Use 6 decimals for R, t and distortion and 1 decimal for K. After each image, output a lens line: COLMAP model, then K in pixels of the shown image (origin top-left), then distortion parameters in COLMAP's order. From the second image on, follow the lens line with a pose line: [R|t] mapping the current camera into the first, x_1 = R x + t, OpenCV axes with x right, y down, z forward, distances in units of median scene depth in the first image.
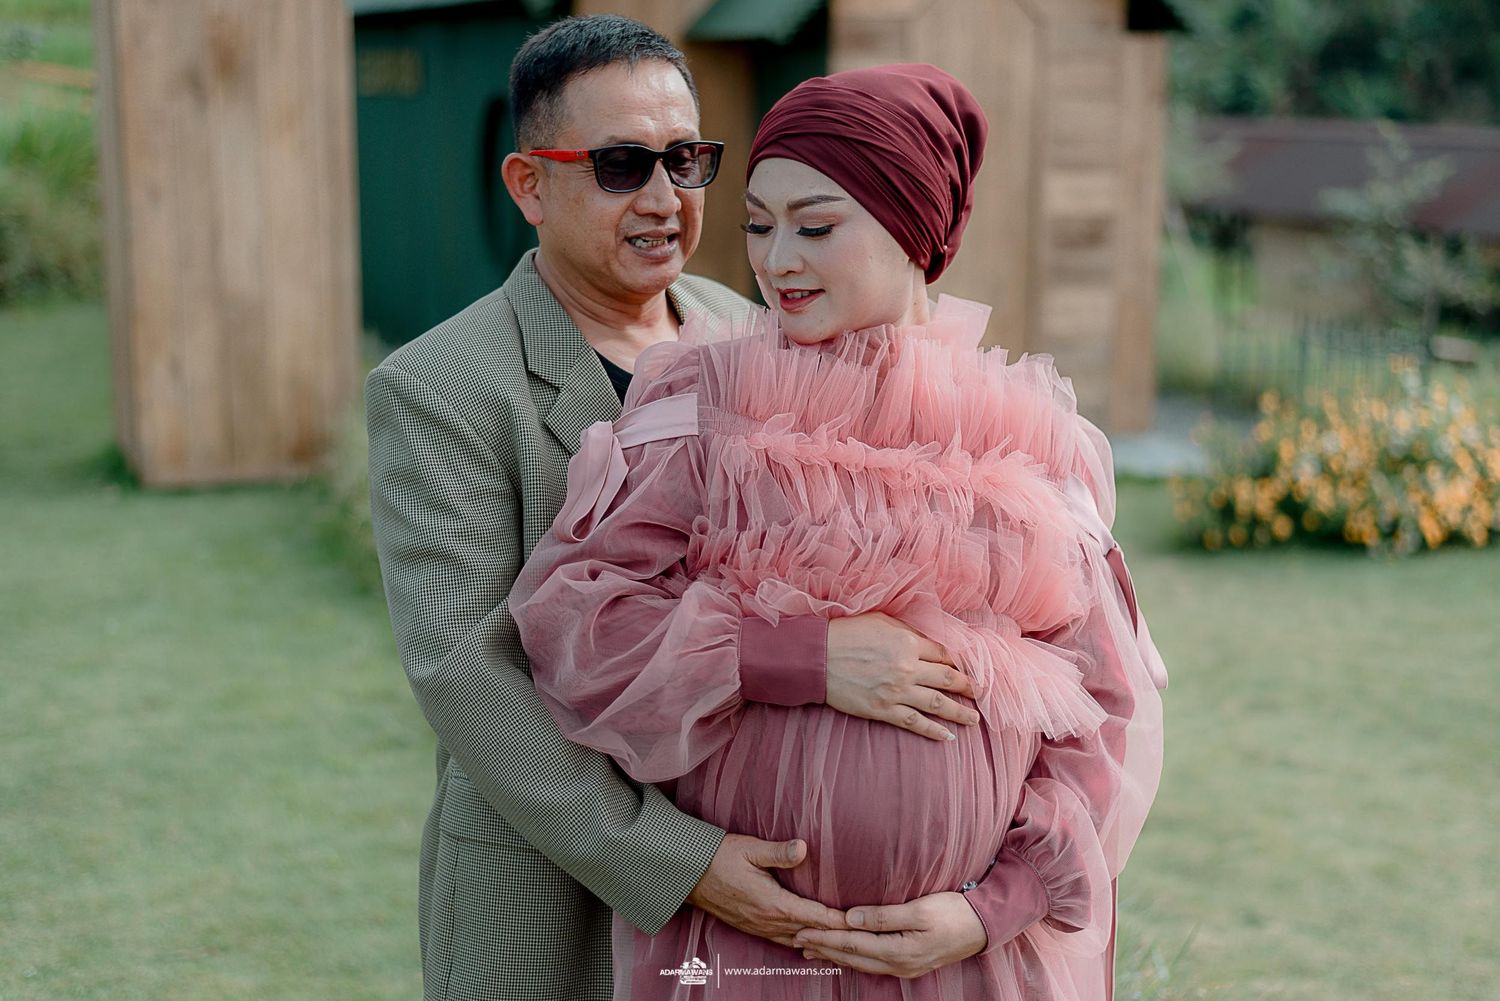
lens RADIAL K [[2158.4, 0, 736.3], [0, 2158.4, 492.6], [0, 0, 1]] dist [0.017003, 0.000000]
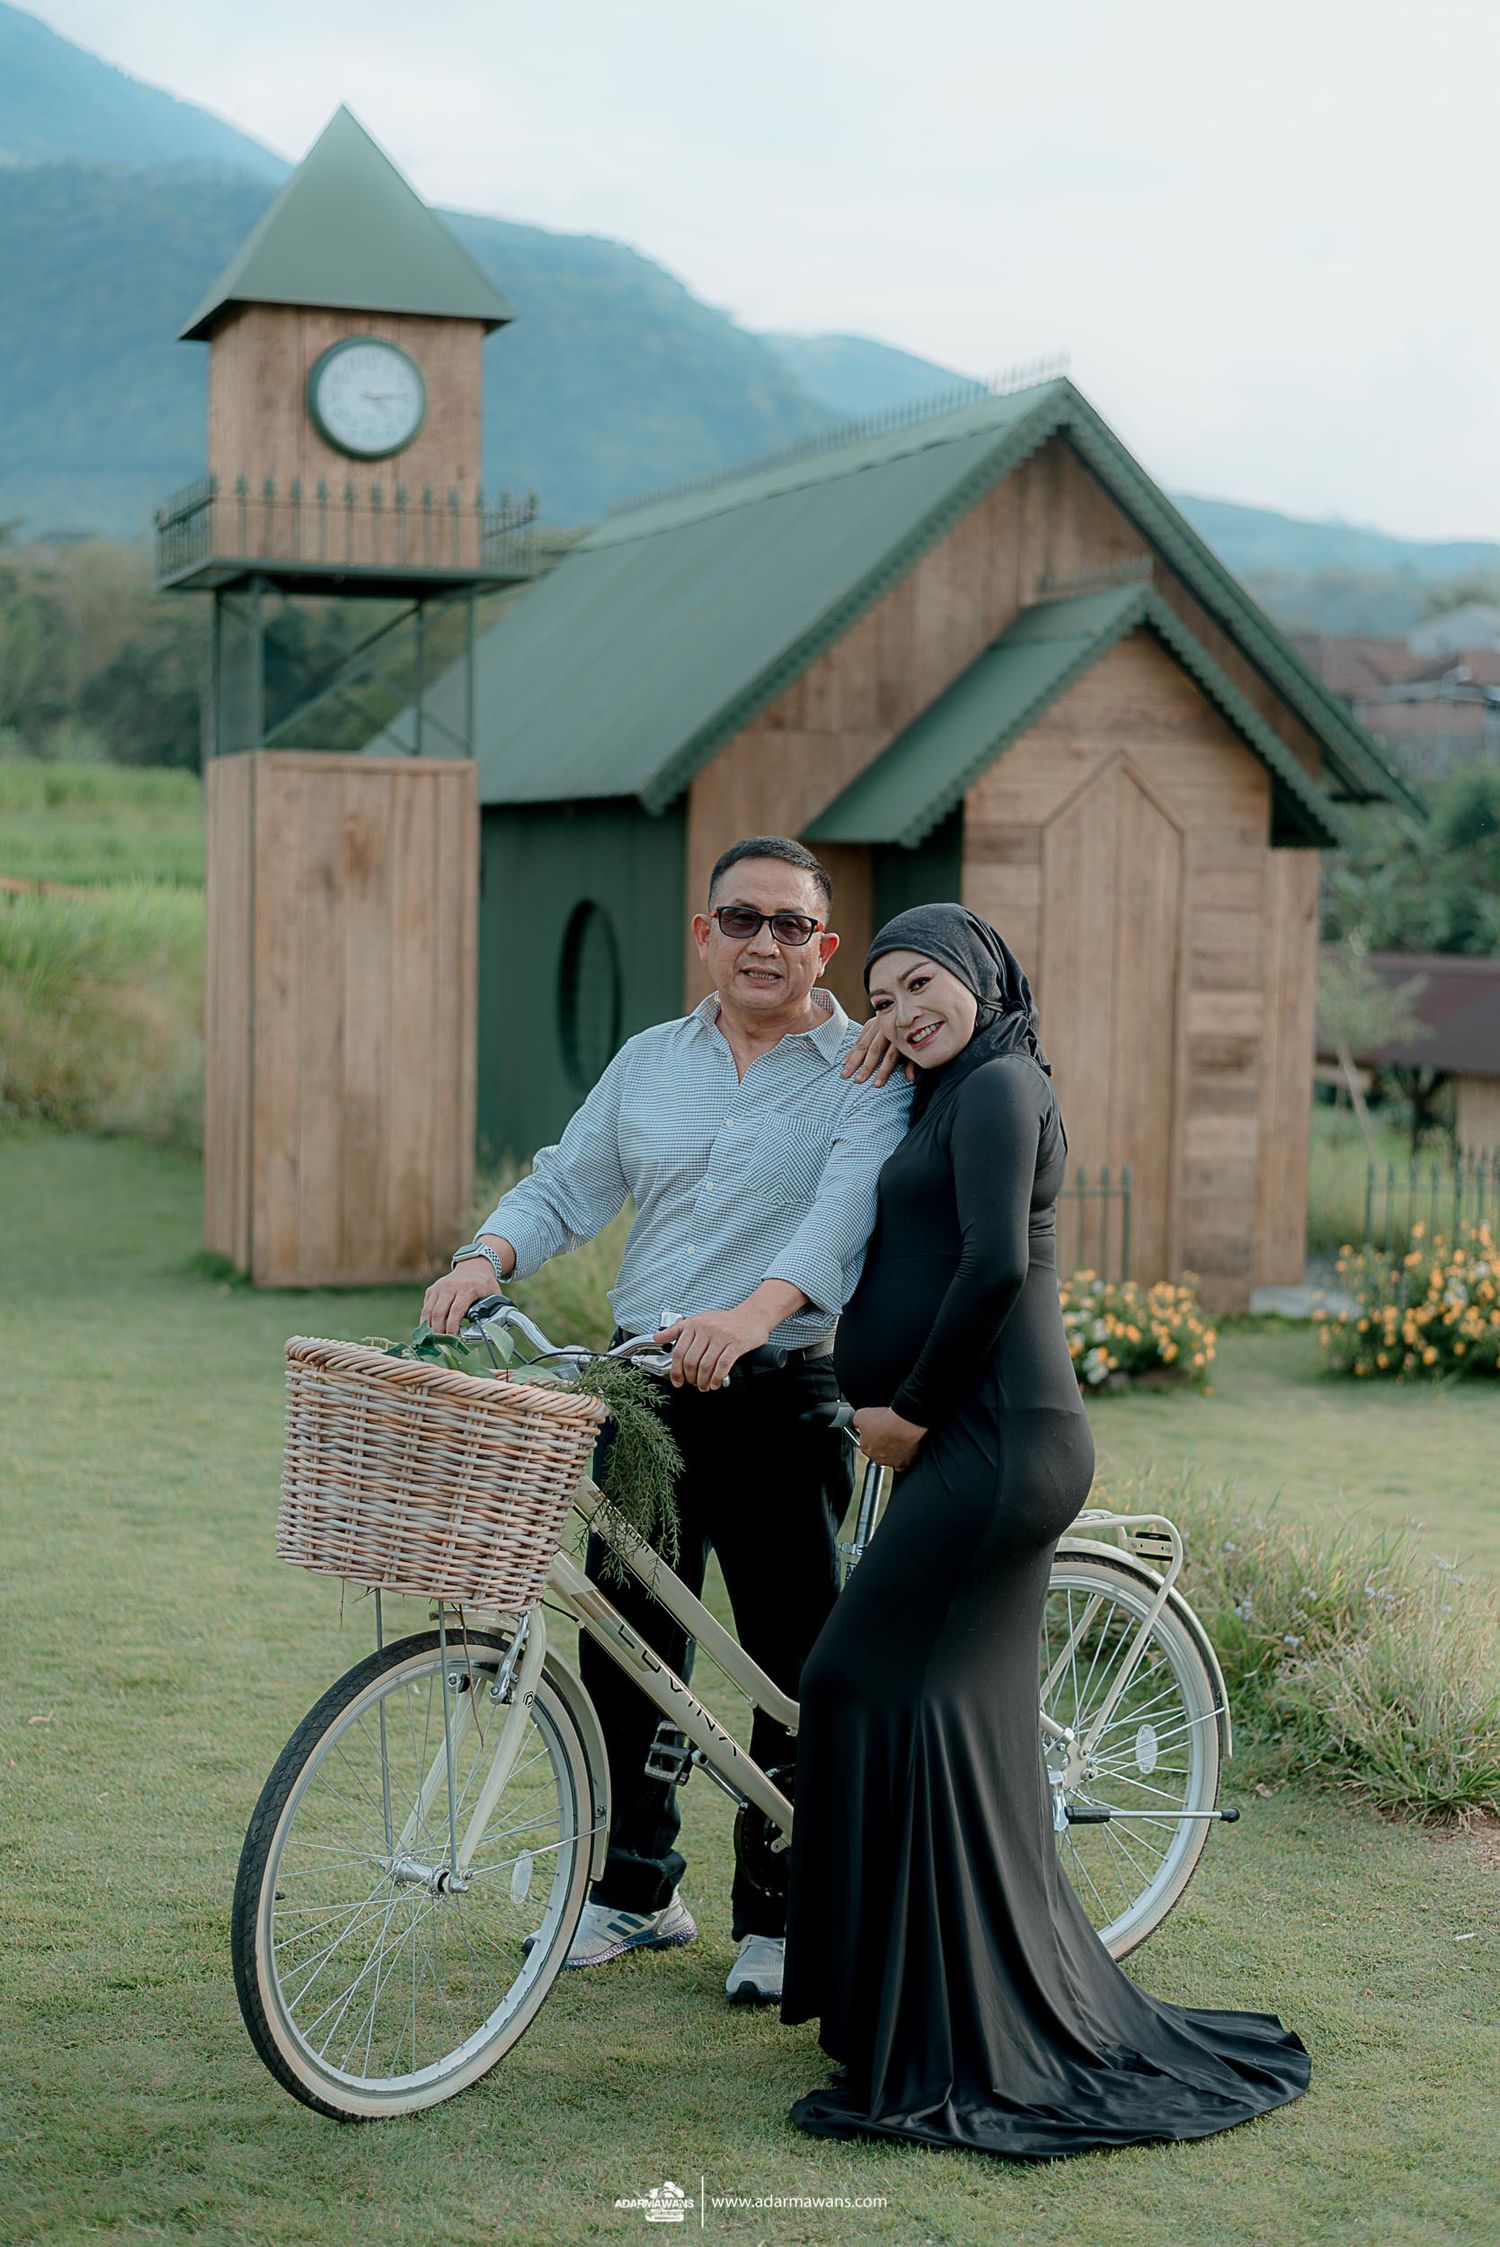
lens RADIAL K [[3233.3, 0, 734.4], [0, 3233.3, 1111.3], [0, 0, 1]] dist [0.017003, 0.000000]
pose [[0.999818, 0.018981, -0.001921, -0.055800], [-0.019073, 0.992349, -0.121985, 0.089822], [-0.000409, 0.122000, 0.992530, -0.439981]]
